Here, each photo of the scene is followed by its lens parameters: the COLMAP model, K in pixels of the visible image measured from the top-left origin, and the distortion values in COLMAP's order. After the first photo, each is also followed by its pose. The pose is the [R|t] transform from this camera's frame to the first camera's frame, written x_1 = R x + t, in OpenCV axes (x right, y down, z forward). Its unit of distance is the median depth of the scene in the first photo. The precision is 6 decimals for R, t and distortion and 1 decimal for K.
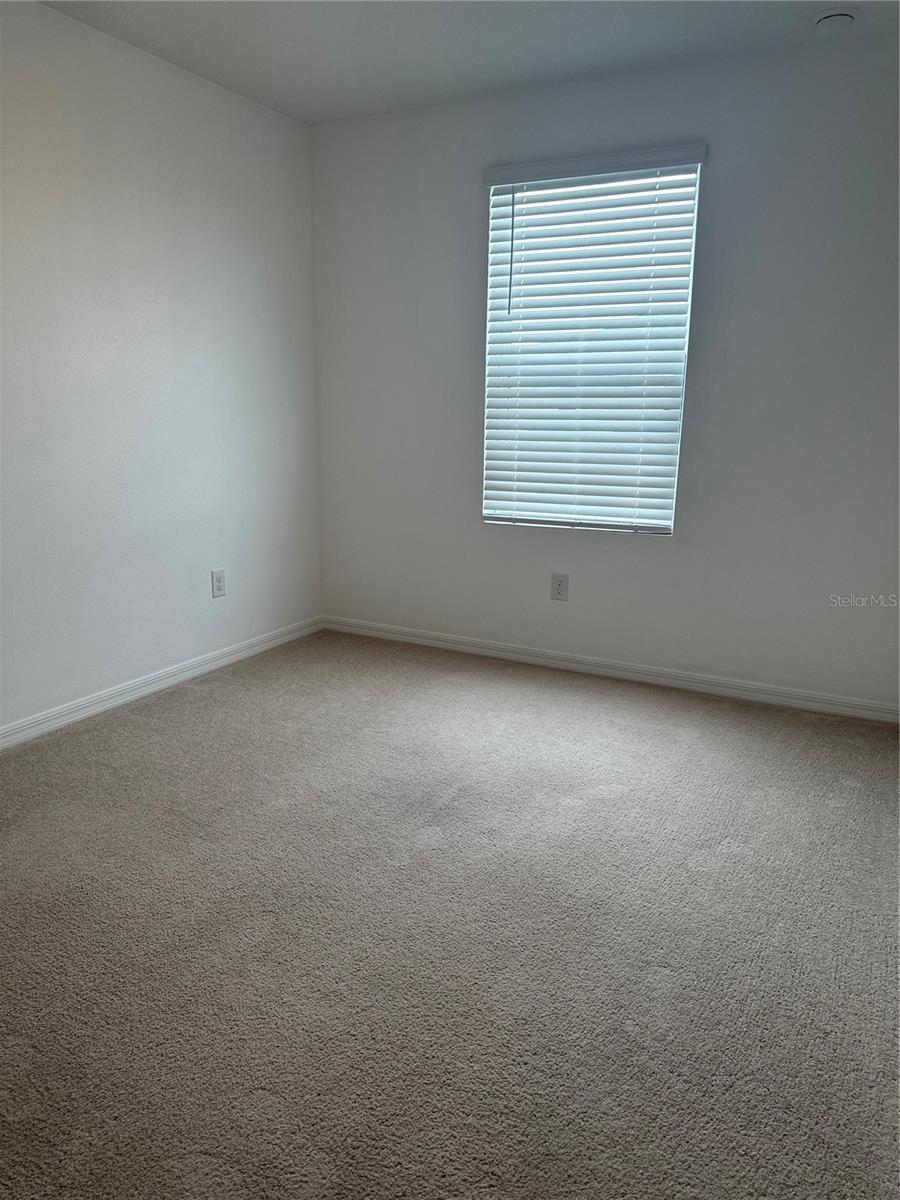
lens RADIAL K [[845.9, 0, 454.8], [0, 845.9, 599.7], [0, 0, 1]] dist [0.086600, -0.108136]
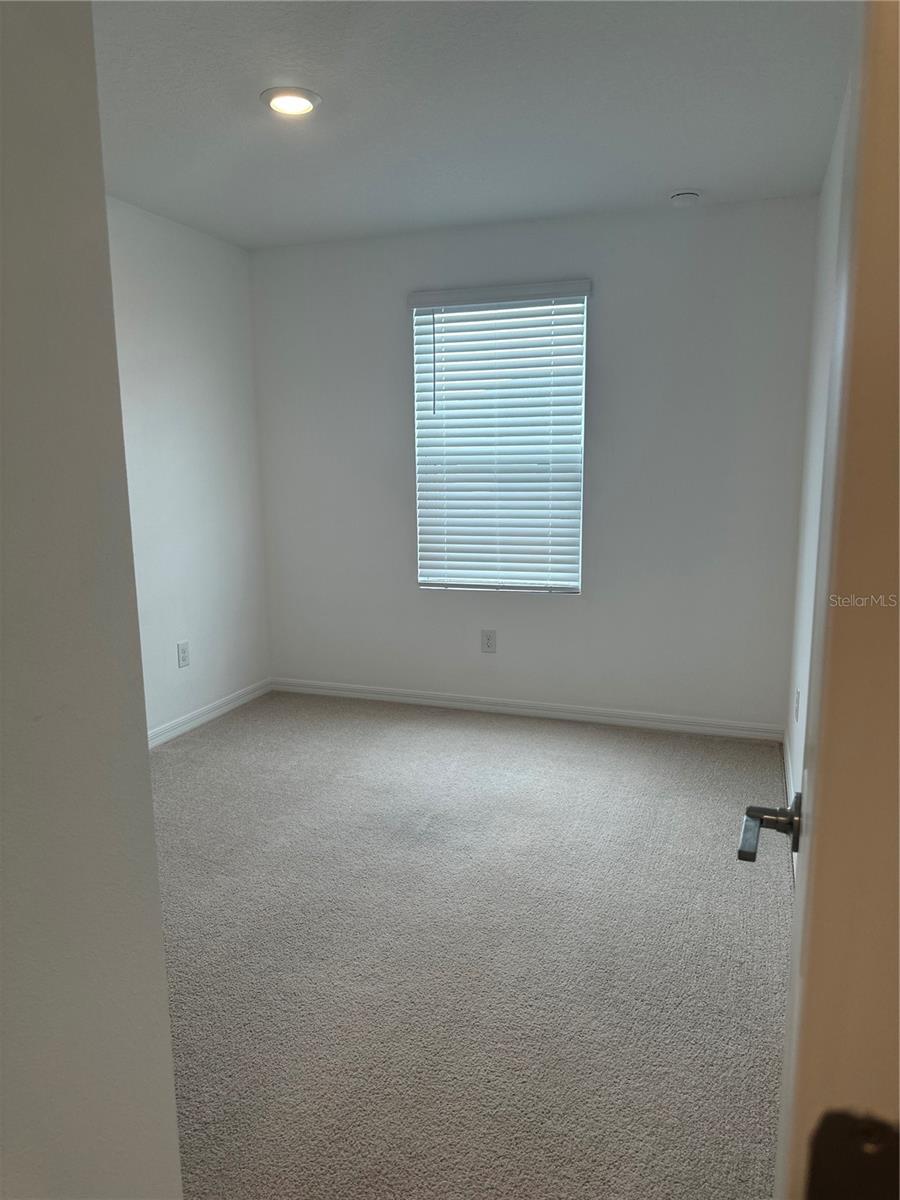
lens RADIAL K [[853.4, 0, 454.0], [0, 853.4, 593.4], [0, 0, 1]] dist [0.164813, -0.266181]
pose [[0.989122, -0.042731, 0.140757, -0.099237], [0.052205, 0.996563, -0.064320, -0.008797], [-0.137525, 0.070969, 0.987953, -0.184118]]
